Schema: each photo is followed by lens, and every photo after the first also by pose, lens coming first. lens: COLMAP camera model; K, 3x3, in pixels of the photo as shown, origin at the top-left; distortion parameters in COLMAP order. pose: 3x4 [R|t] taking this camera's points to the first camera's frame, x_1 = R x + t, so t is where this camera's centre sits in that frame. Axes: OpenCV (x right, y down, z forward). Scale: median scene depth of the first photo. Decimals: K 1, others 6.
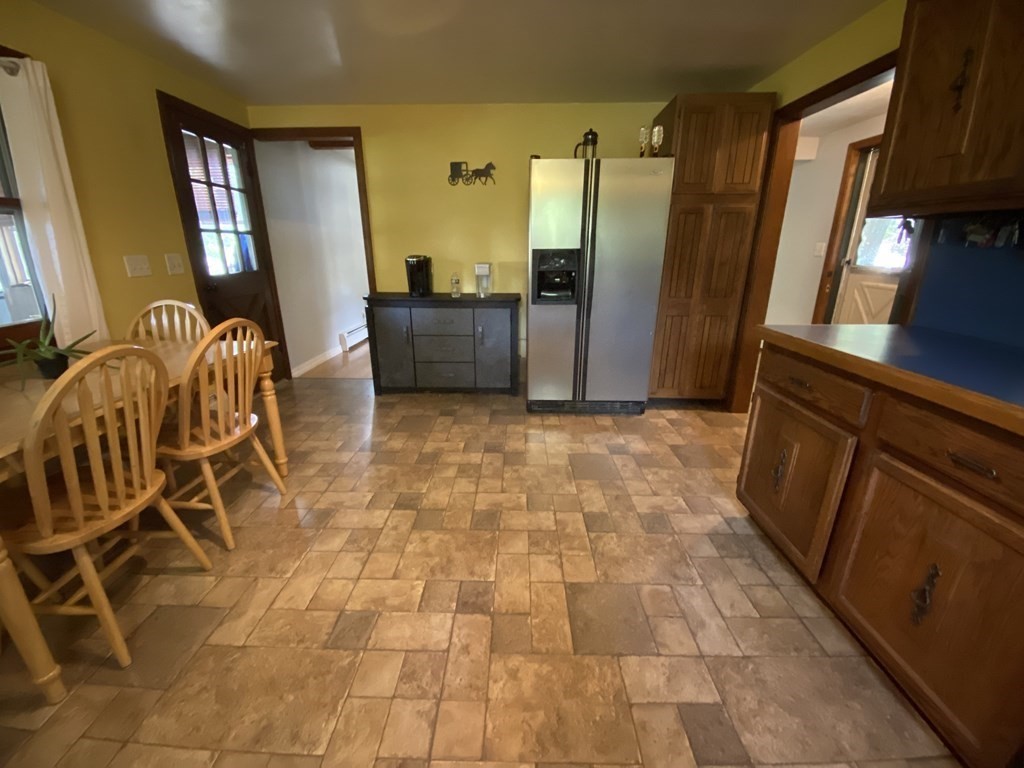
lens RADIAL K [[412.4, 0, 510.3], [0, 412.4, 385.3], [0, 0, 1]] dist [0.017719, -0.021387]
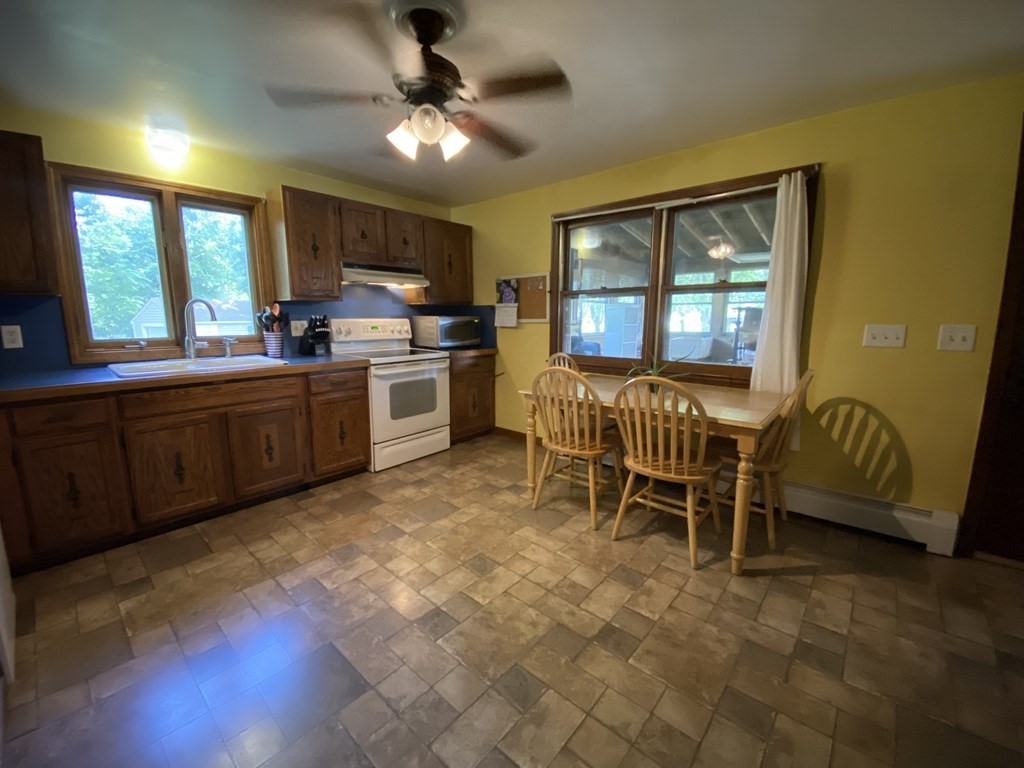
lens RADIAL K [[418.5, 0, 513.2], [0, 418.5, 378.0], [0, 0, 1]] dist [0.016303, -0.013857]
pose [[-0.646618, 0.111215, -0.754663, 0.408823], [-0.234543, 0.912404, 0.335424, -0.375770], [0.725861, 0.393892, -0.563892, 1.111978]]
